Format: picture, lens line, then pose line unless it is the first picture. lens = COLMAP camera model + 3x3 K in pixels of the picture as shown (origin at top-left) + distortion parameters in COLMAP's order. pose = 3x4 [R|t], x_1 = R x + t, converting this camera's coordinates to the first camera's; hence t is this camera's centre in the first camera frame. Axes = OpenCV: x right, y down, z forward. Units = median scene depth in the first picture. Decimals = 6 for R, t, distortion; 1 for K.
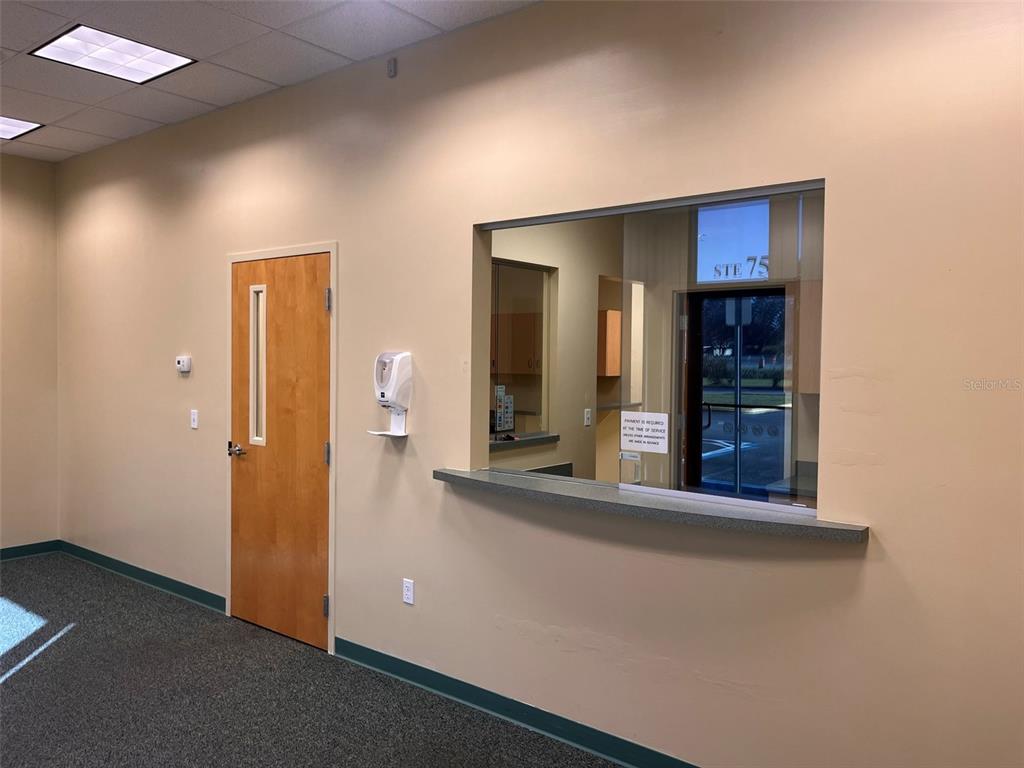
lens RADIAL K [[774.9, 0, 512.0], [0, 774.9, 384.0], [0, 0, 1]] dist [0.051606, -0.001090]
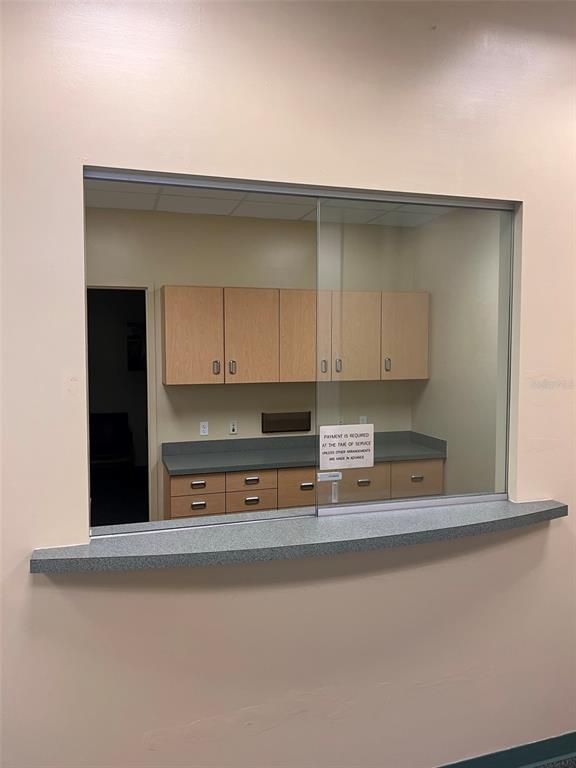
lens RADIAL K [[581.2, 0, 288.0], [0, 581.2, 384.0], [0, 0, 1]] dist [0.051606, -0.001090]
pose [[0.560619, -0.059174, 0.825957, -0.416025], [0.039996, 0.998214, 0.044368, -0.043292], [-0.827107, 0.008162, 0.561985, 0.663415]]
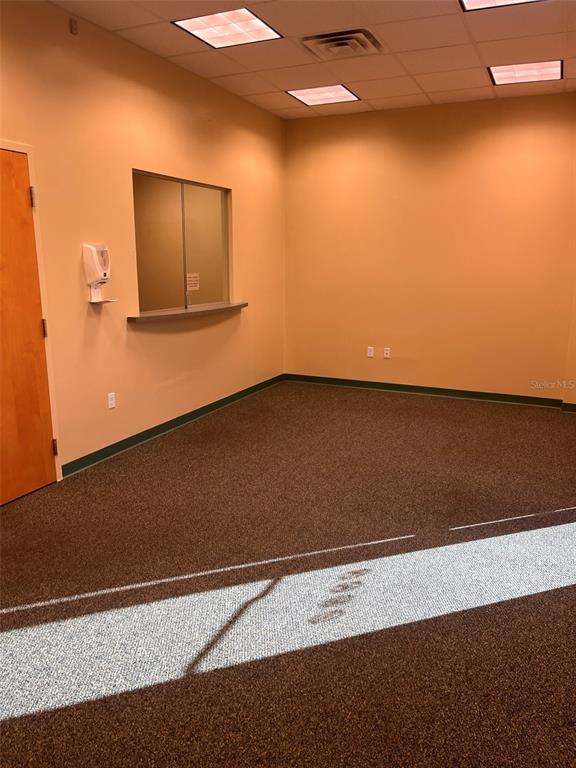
lens RADIAL K [[581.2, 0, 288.0], [0, 581.2, 384.0], [0, 0, 1]] dist [0.051606, -0.001090]
pose [[-0.241441, -0.219973, 0.945155, -1.639126], [0.025357, 0.972207, 0.232747, -0.041537], [-0.970084, 0.080161, -0.229153, 1.132195]]
